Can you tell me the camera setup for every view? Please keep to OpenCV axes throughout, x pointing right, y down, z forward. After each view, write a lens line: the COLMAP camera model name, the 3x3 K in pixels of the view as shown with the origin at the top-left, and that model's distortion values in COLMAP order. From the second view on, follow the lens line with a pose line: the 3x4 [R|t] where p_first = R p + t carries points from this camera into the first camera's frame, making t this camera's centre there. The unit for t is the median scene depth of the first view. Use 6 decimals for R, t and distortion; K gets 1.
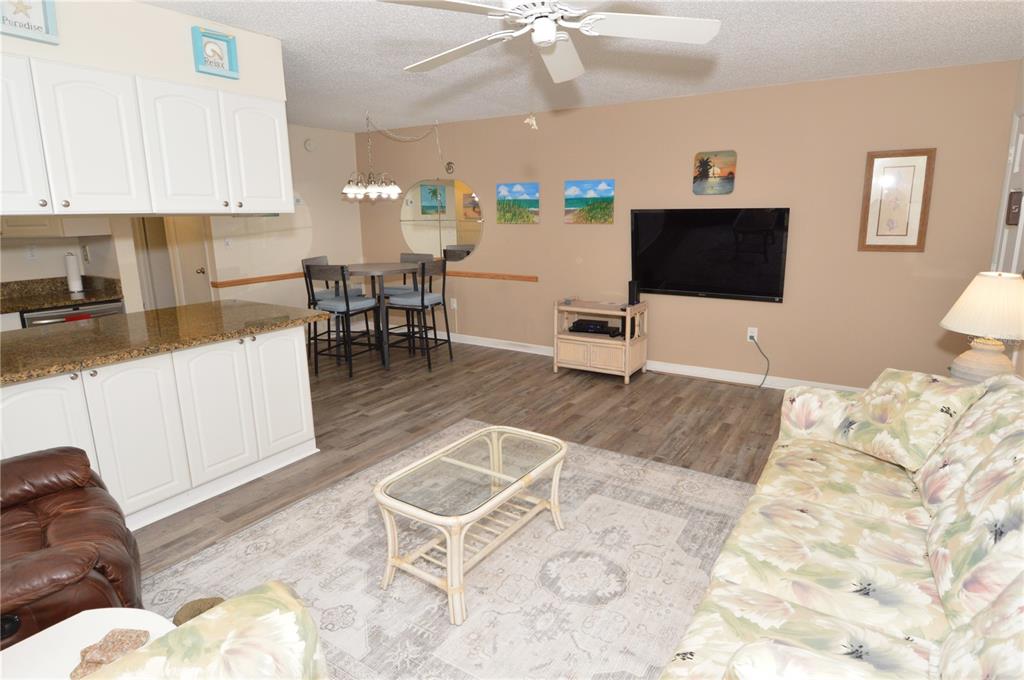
lens RADIAL K [[555.8, 0, 509.5], [0, 555.8, 338.8], [0, 0, 1]] dist [0.025690, -0.033000]
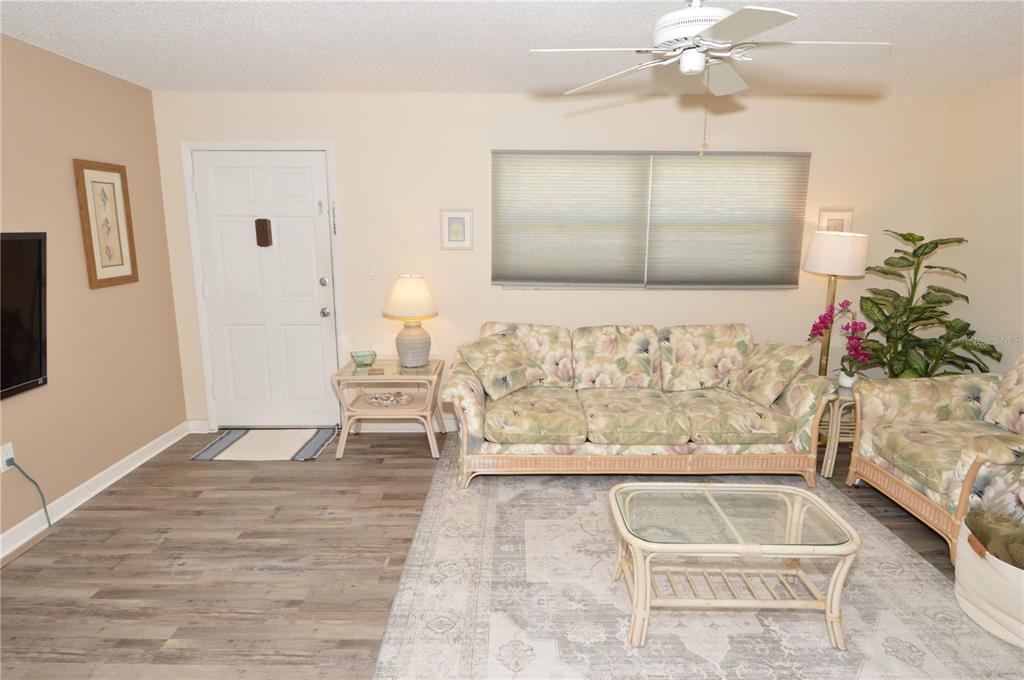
lens RADIAL K [[562.2, 0, 509.9], [0, 562.2, 338.0], [0, 0, 1]] dist [0.022245, -0.034347]
pose [[-0.562010, -0.148981, 0.813602, -0.299407], [0.189072, 0.934462, 0.301716, -0.202877], [-0.805230, 0.323397, -0.497009, 0.878665]]
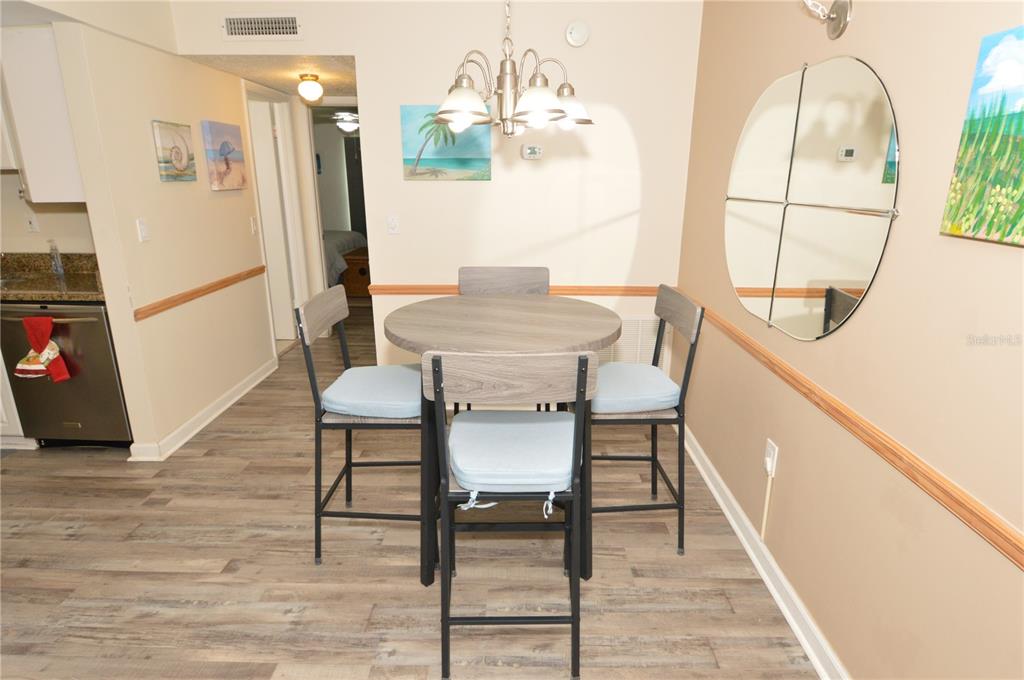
lens RADIAL K [[548.0, 0, 519.6], [0, 548.0, 335.6], [0, 0, 1]] dist [0.012138, -0.020437]
pose [[0.542717, 0.248412, -0.802340, 0.090261], [-0.203230, 0.965716, 0.161527, -0.225177], [0.814957, 0.075396, 0.574595, 0.992567]]
